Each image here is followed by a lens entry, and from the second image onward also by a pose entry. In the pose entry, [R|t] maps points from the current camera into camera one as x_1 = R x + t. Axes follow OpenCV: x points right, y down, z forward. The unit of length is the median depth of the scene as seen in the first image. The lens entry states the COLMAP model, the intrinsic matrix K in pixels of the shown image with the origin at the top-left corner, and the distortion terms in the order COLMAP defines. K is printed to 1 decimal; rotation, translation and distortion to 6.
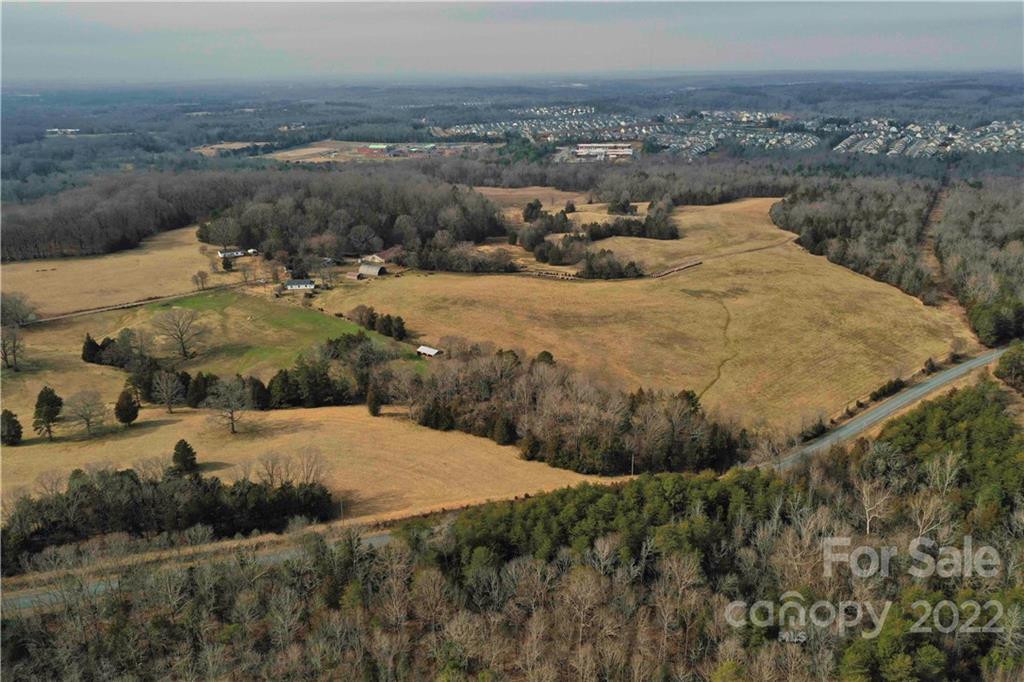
lens RADIAL K [[808.7, 0, 509.2], [0, 808.7, 344.3], [0, 0, 1]] dist [-0.005334, 0.009491]
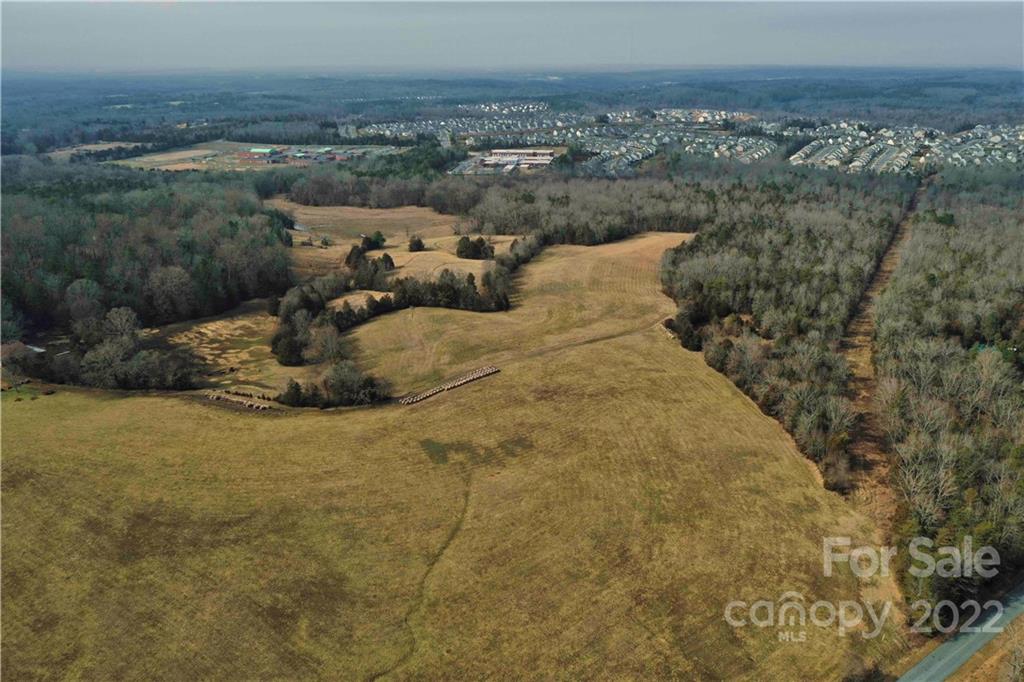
lens RADIAL K [[808.7, 0, 508.7], [0, 808.7, 339.5], [0, 0, 1]] dist [-0.005334, 0.009491]
pose [[0.999923, 0.005681, 0.011028, 0.099991], [-0.005720, 0.999978, 0.003495, -0.053417], [-0.011008, -0.003557, 0.999933, 0.153989]]
